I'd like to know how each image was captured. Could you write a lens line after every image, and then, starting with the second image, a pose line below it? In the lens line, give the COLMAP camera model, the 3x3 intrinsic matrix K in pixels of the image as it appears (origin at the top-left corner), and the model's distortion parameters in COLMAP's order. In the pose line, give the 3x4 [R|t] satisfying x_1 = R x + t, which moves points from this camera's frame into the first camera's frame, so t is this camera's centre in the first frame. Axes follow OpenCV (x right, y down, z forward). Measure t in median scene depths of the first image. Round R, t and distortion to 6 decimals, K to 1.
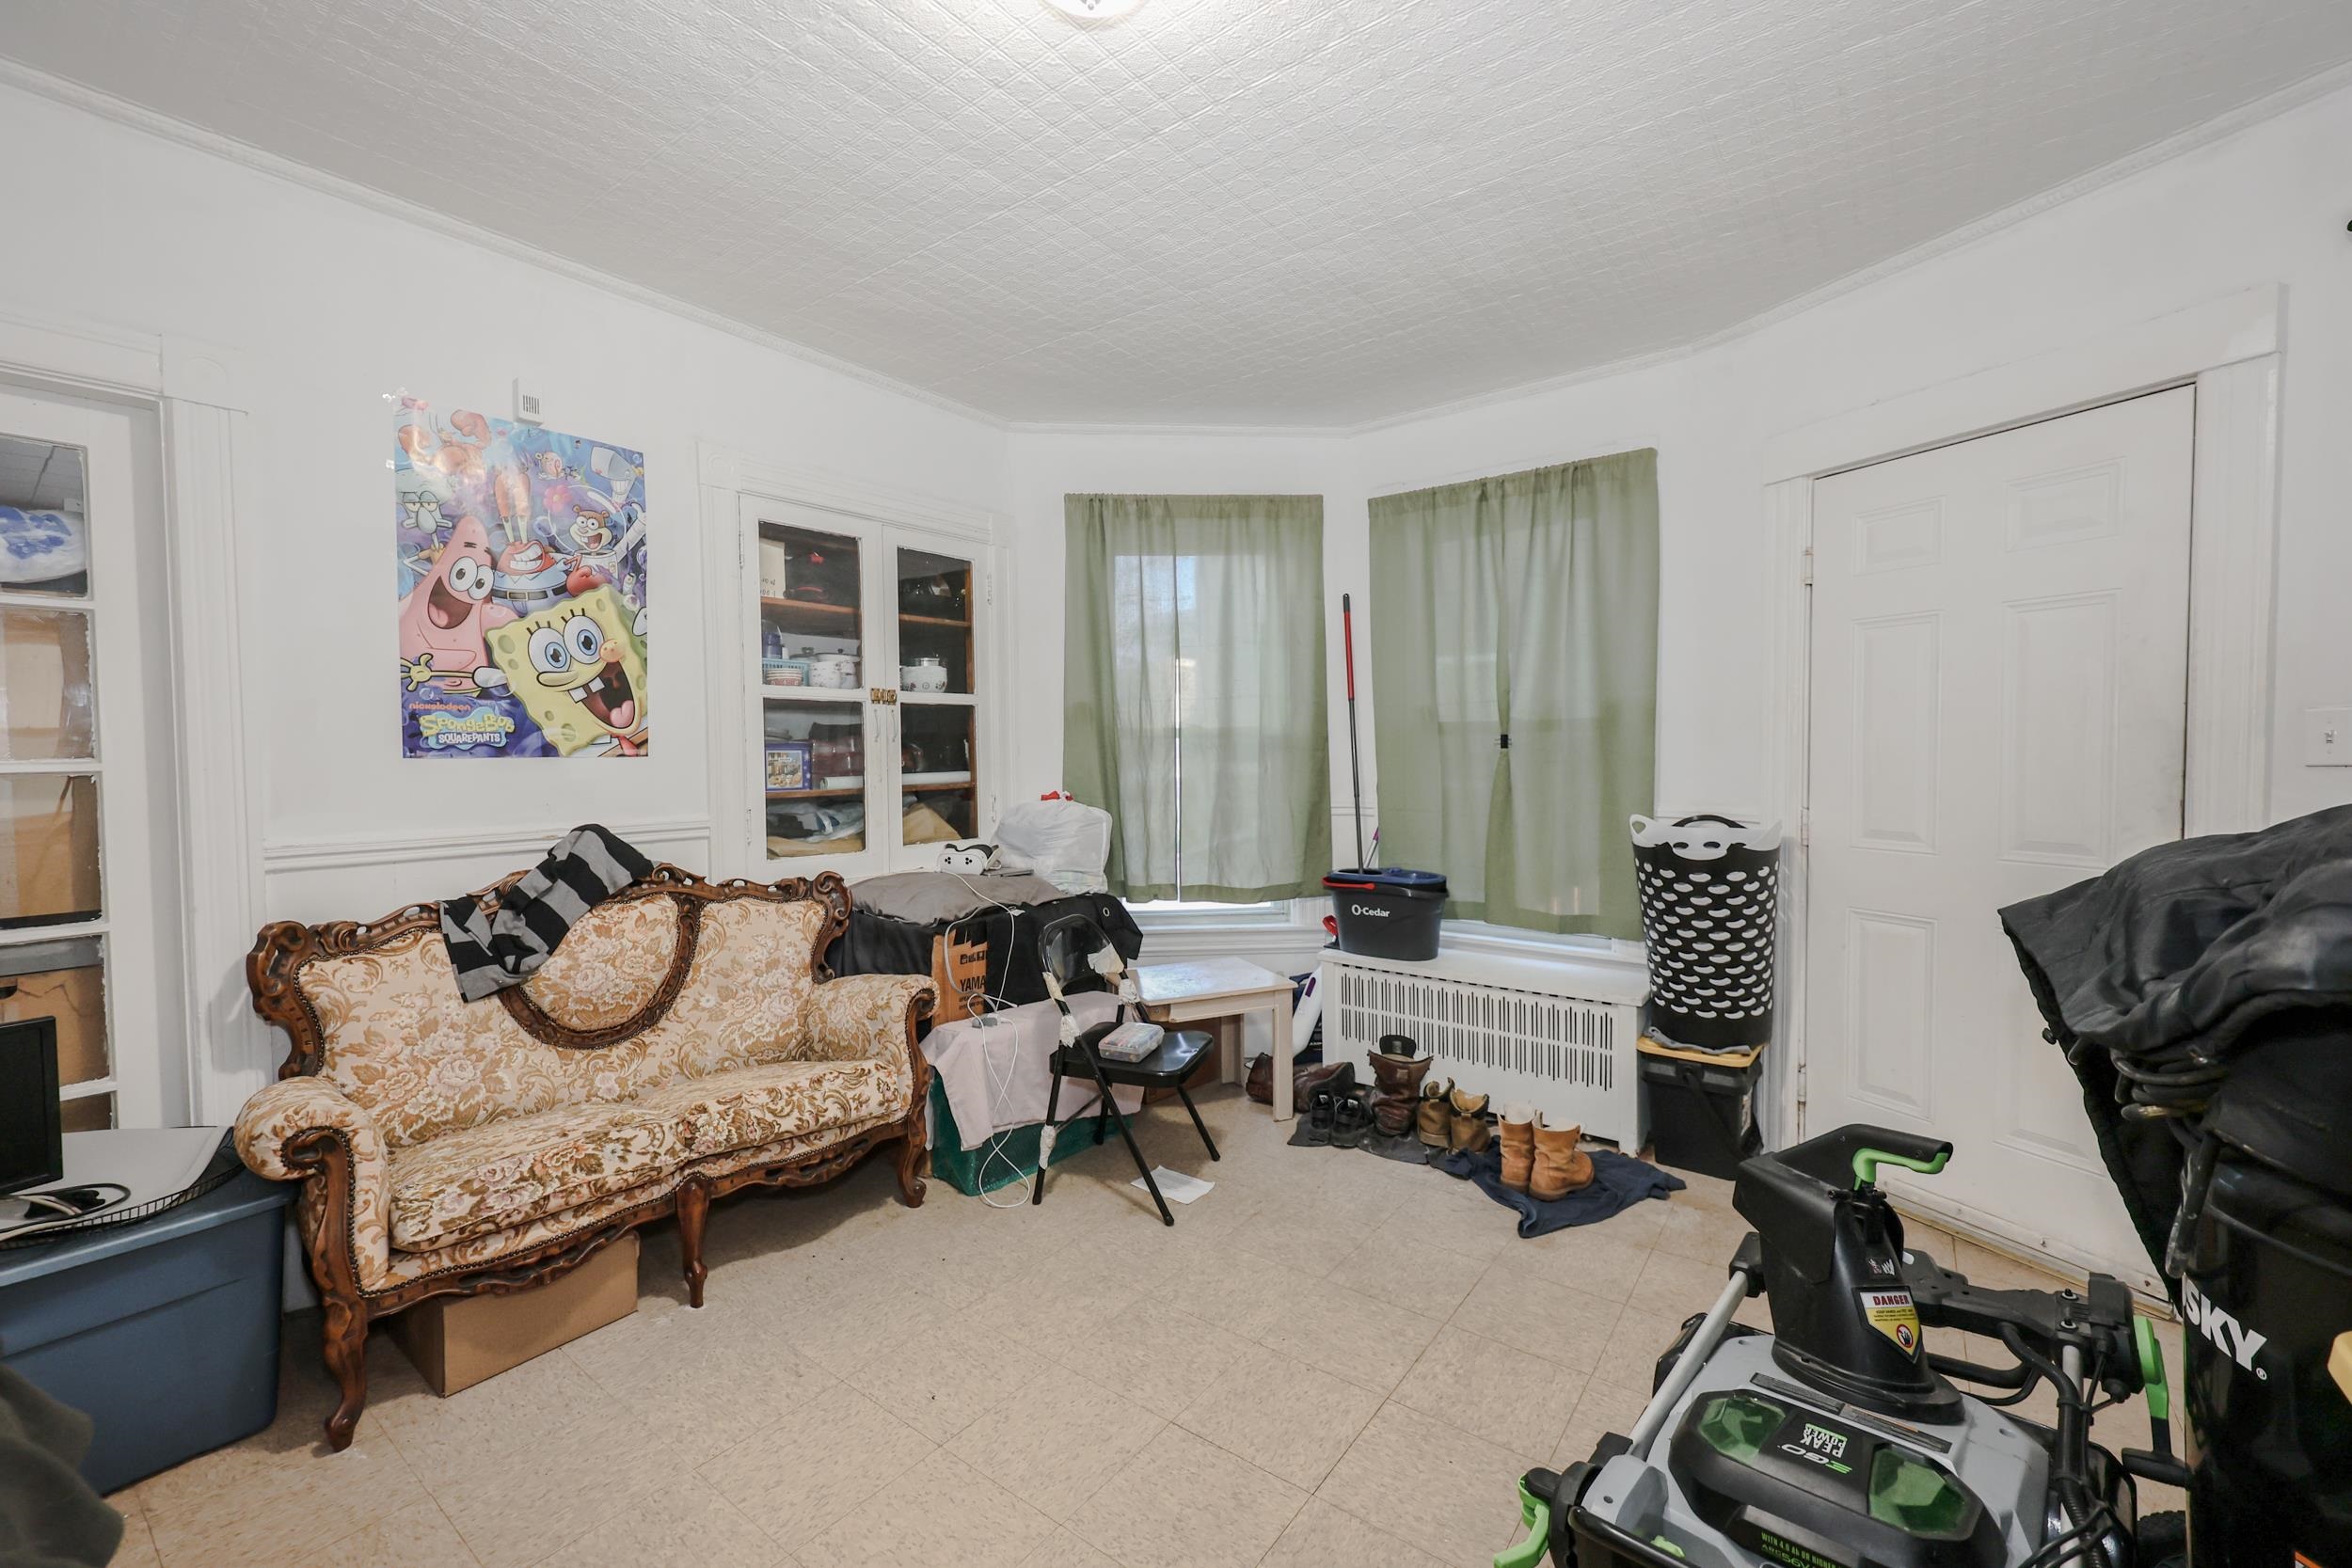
lens RADIAL K [[967.4, 0, 1165.0], [0, 967.4, 776.2], [0, 0, 1]] dist [0.007342, -0.000540]
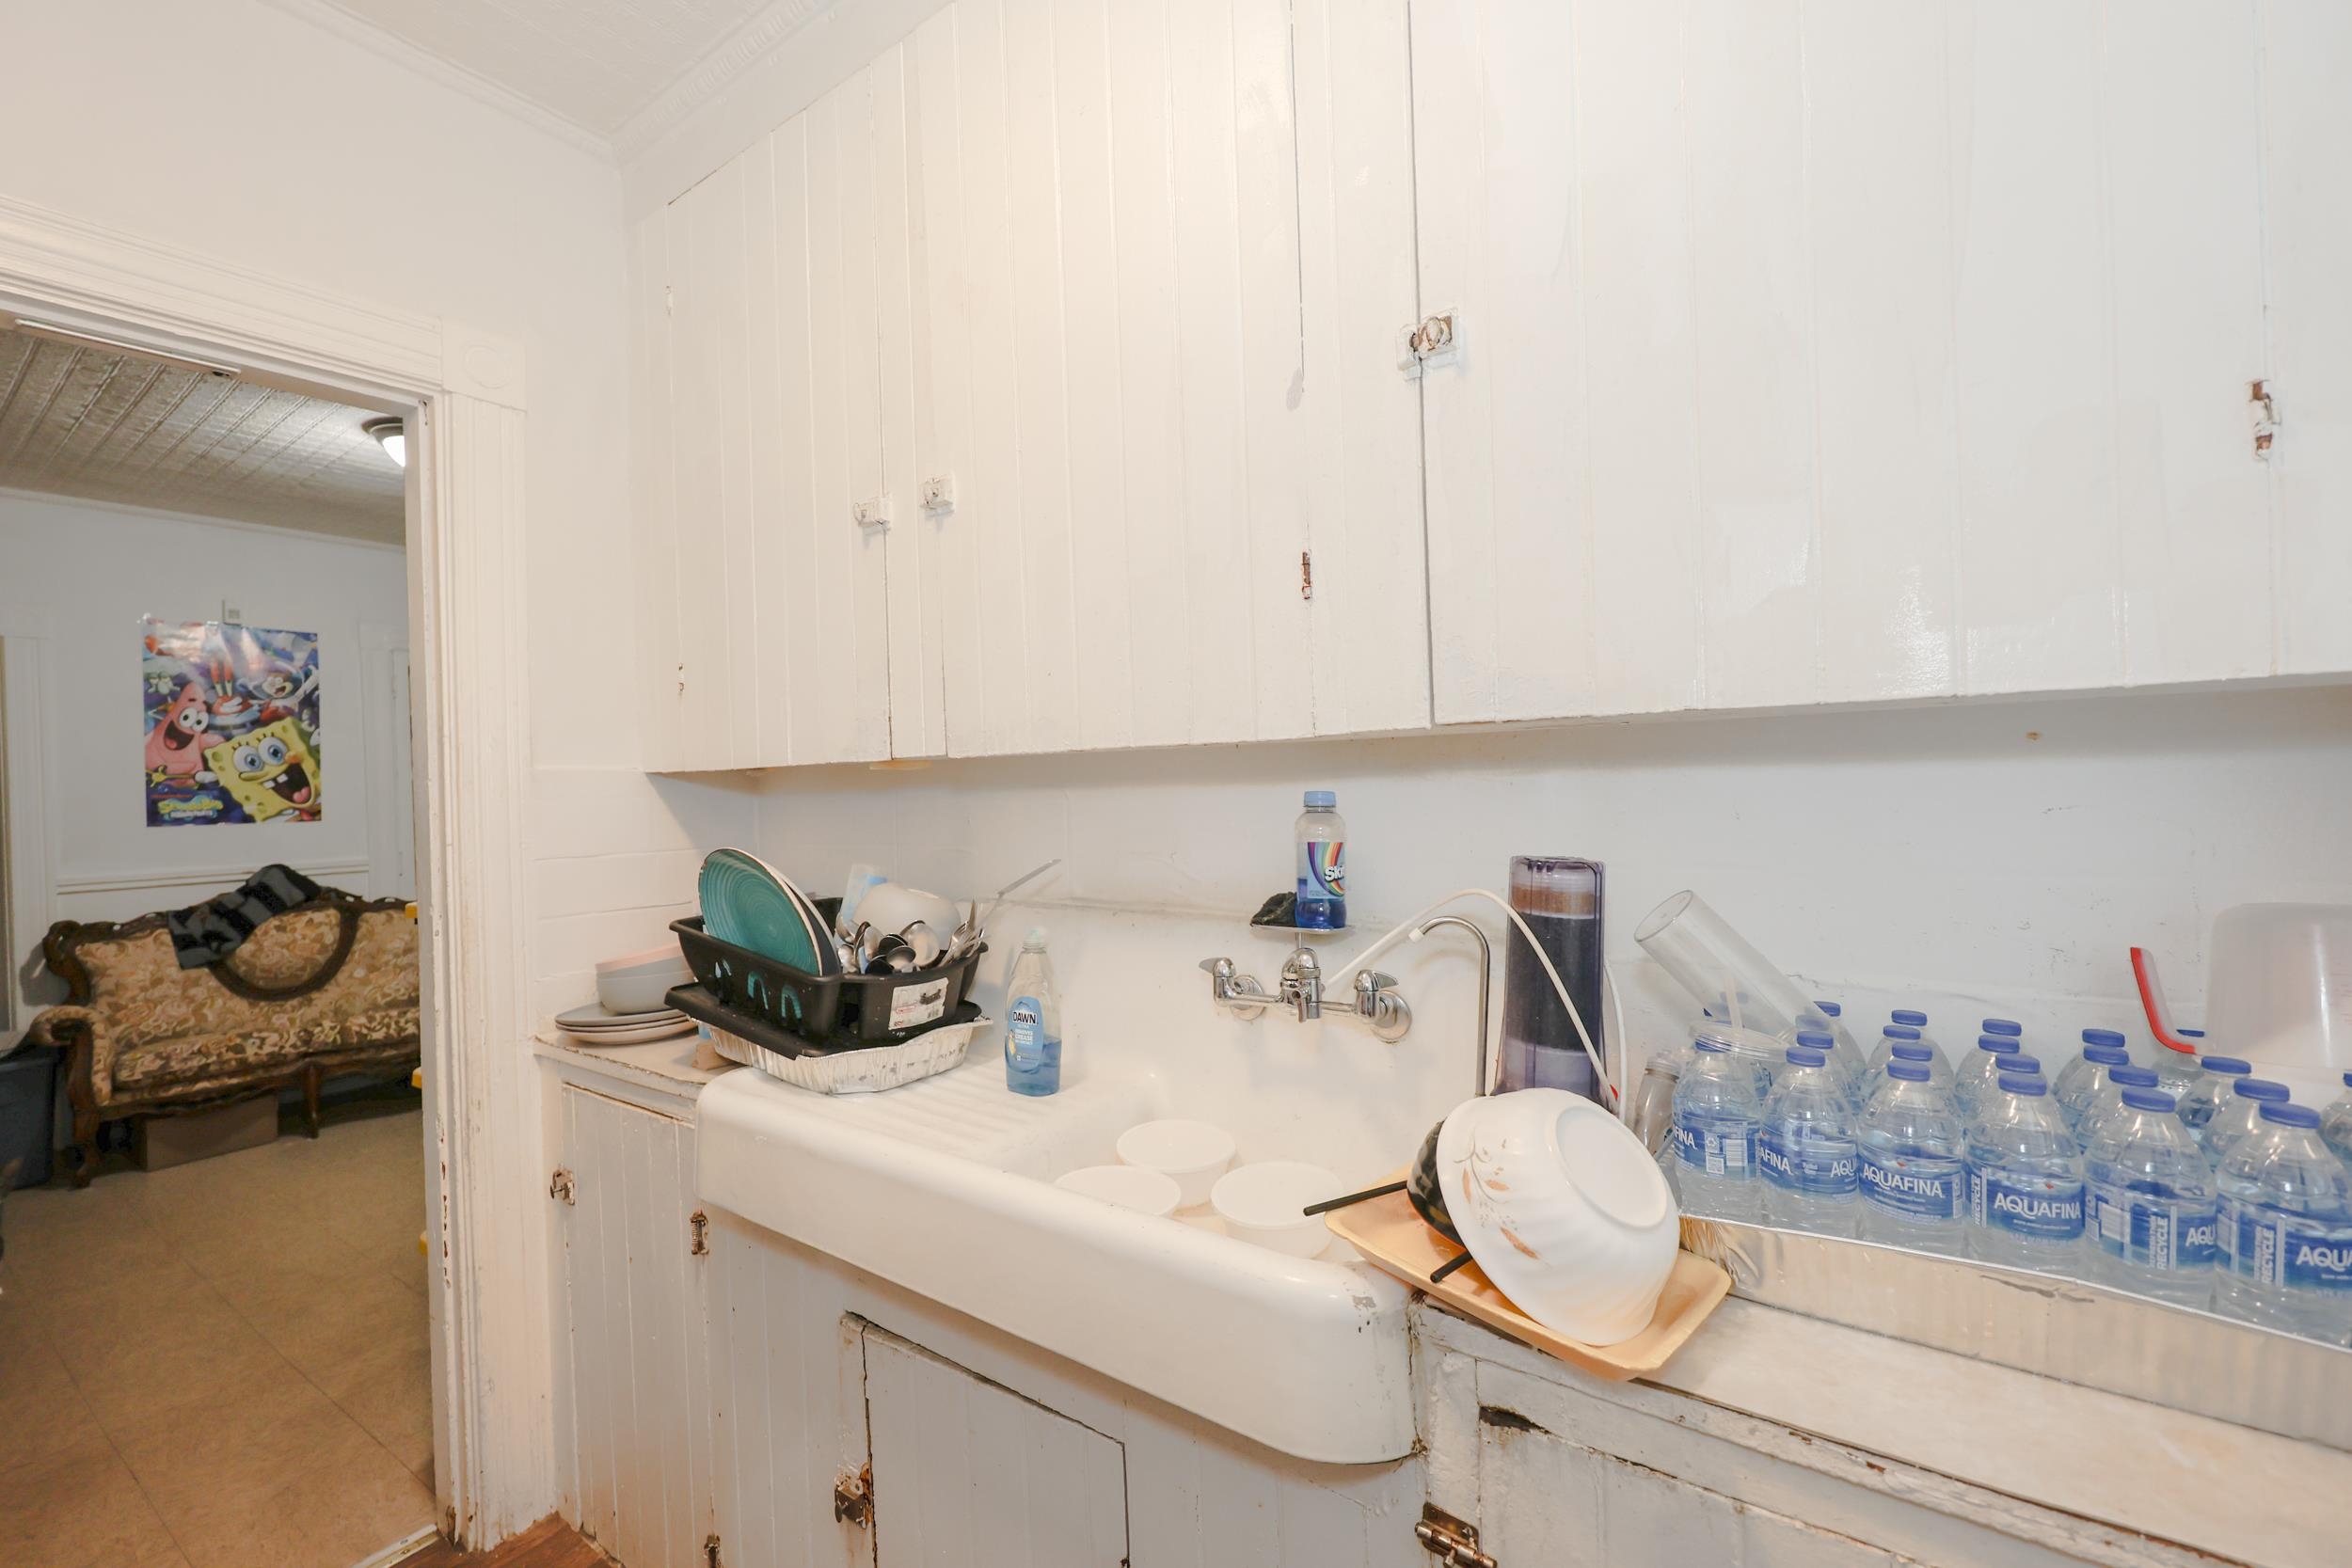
lens RADIAL K [[967.4, 0, 1123.3], [0, 967.4, 784.2], [0, 0, 1]] dist [0.007342, -0.000540]
pose [[0.999357, -0.024418, 0.026263, 0.852199], [0.025251, 0.999174, -0.031847, 0.004000], [-0.025464, 0.032490, 0.999148, -0.727656]]
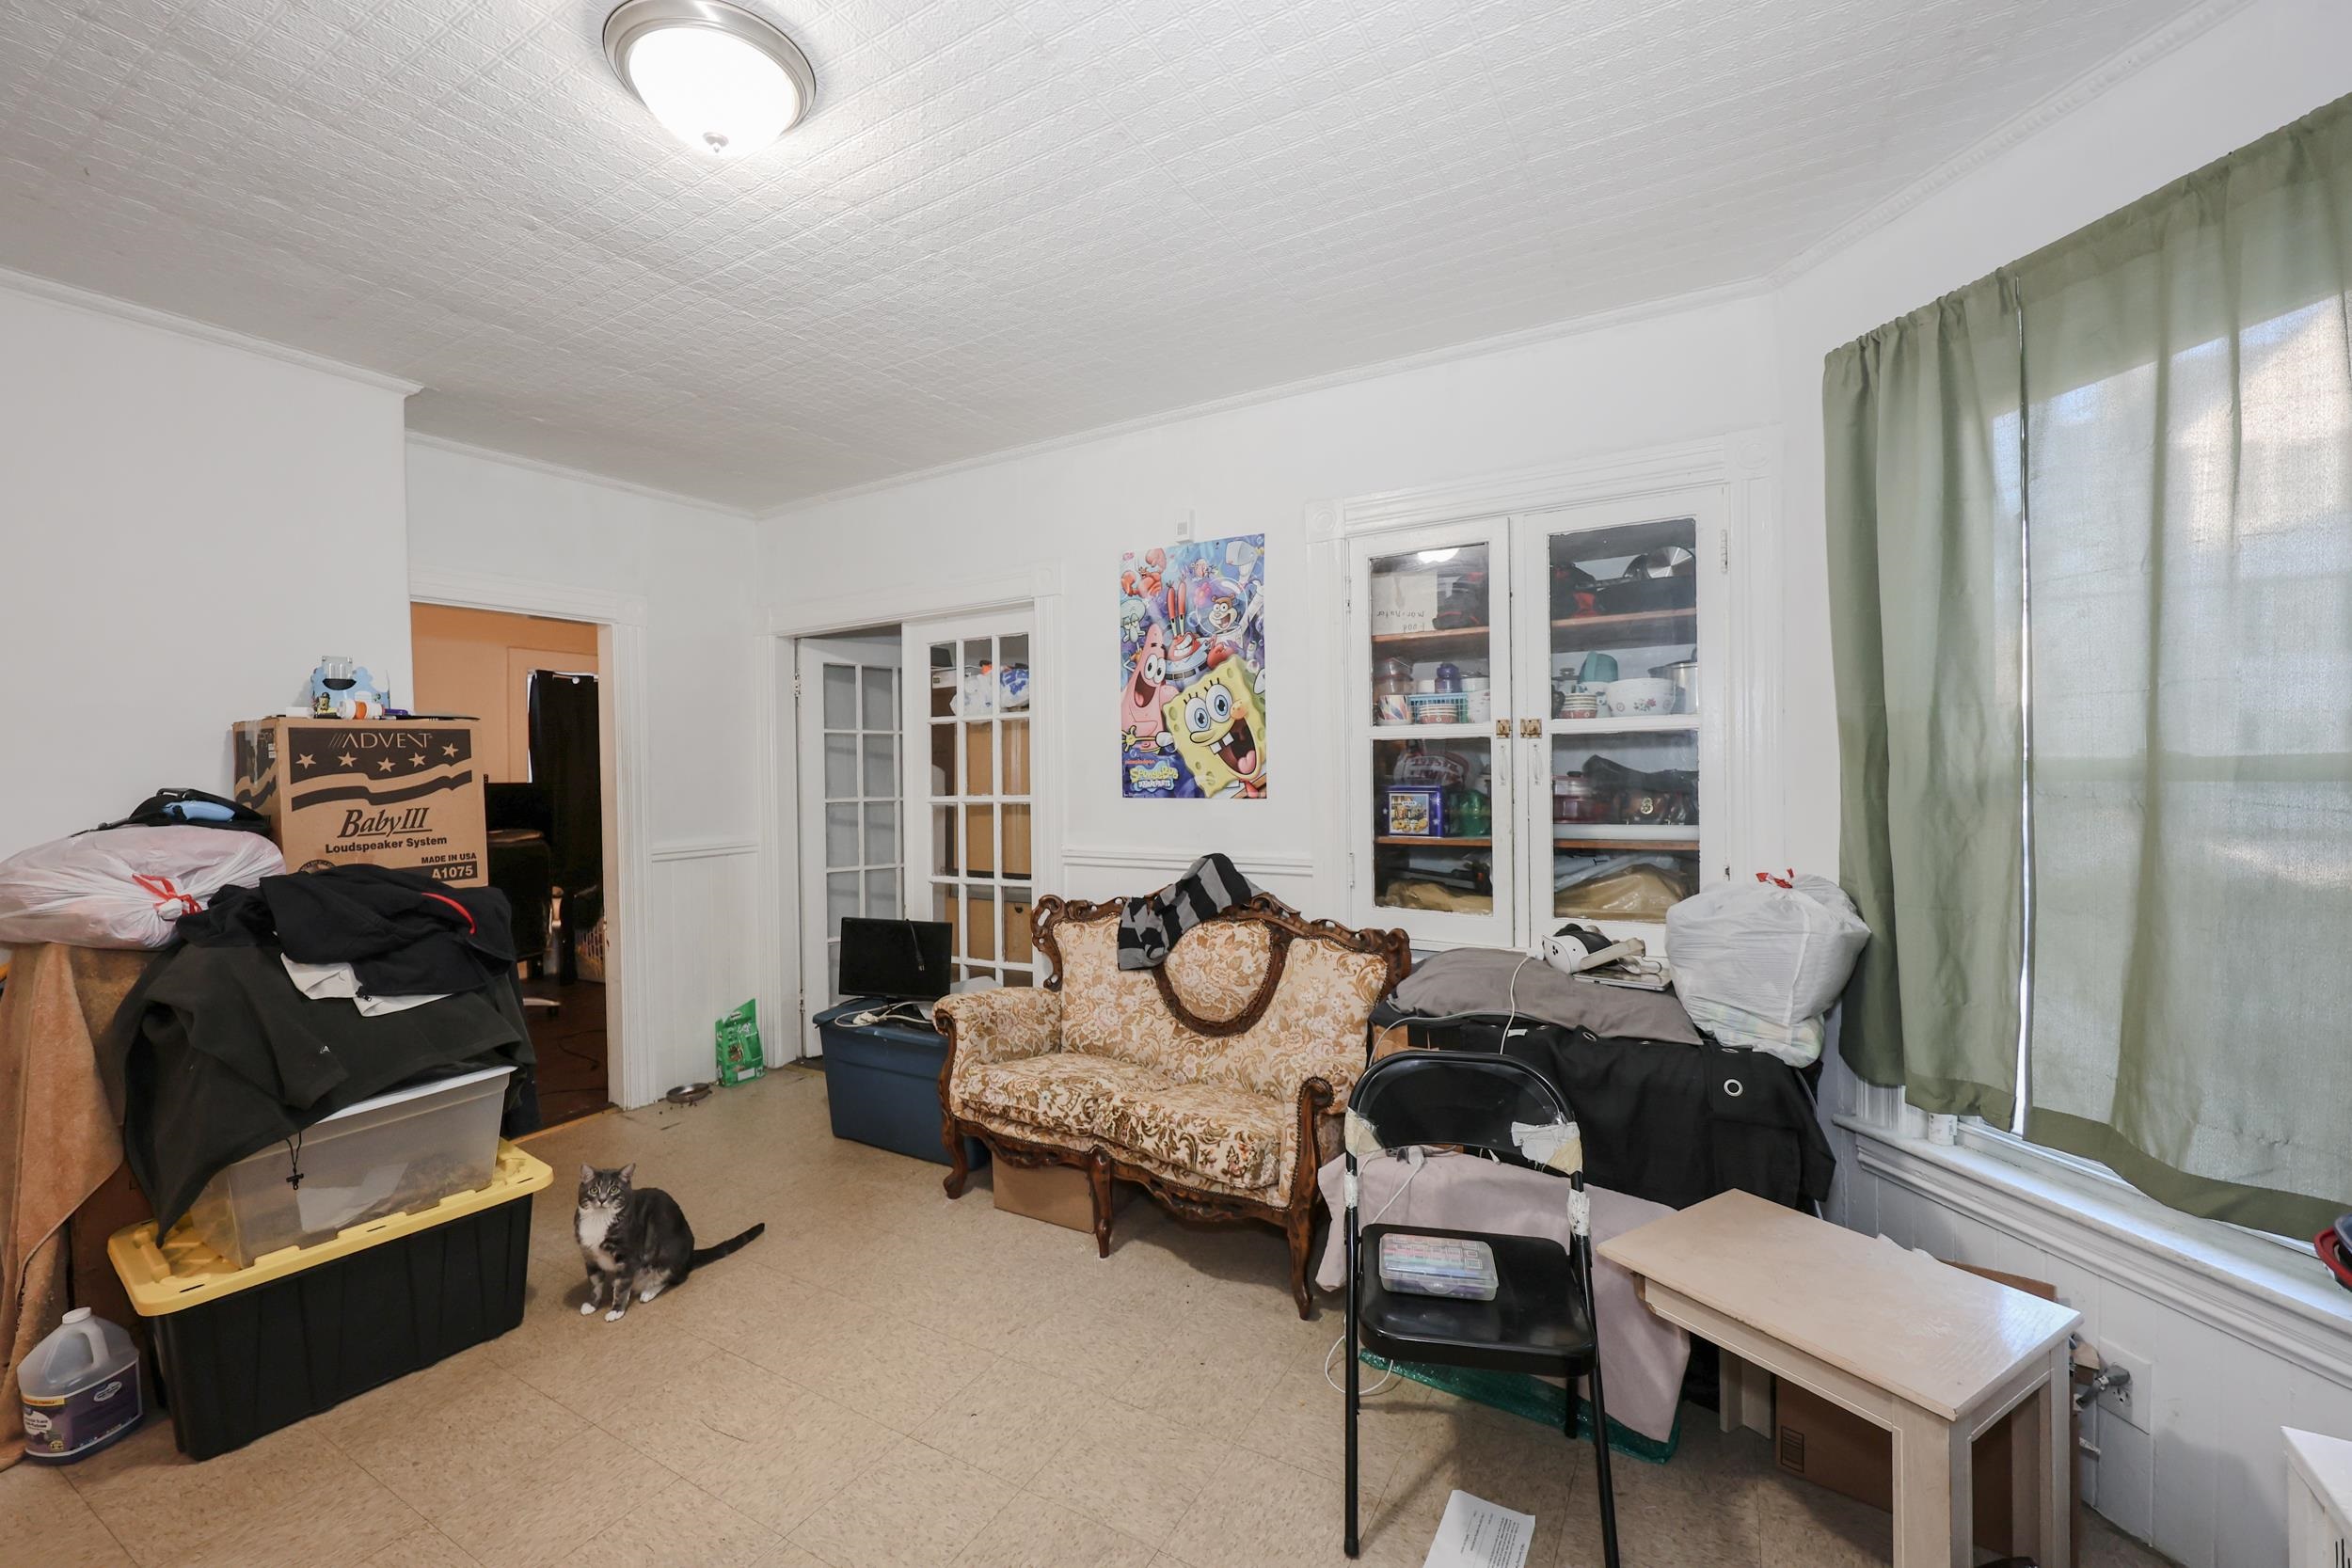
lens RADIAL K [[967.4, 0, 1157.7], [0, 967.4, 785.0], [0, 0, 1]] dist [0.007342, -0.000540]
pose [[0.121634, 0.020710, -0.992359, 0.657902], [-0.014322, 0.999715, 0.019108, -0.063874], [0.992472, 0.011888, 0.121896, 0.833106]]
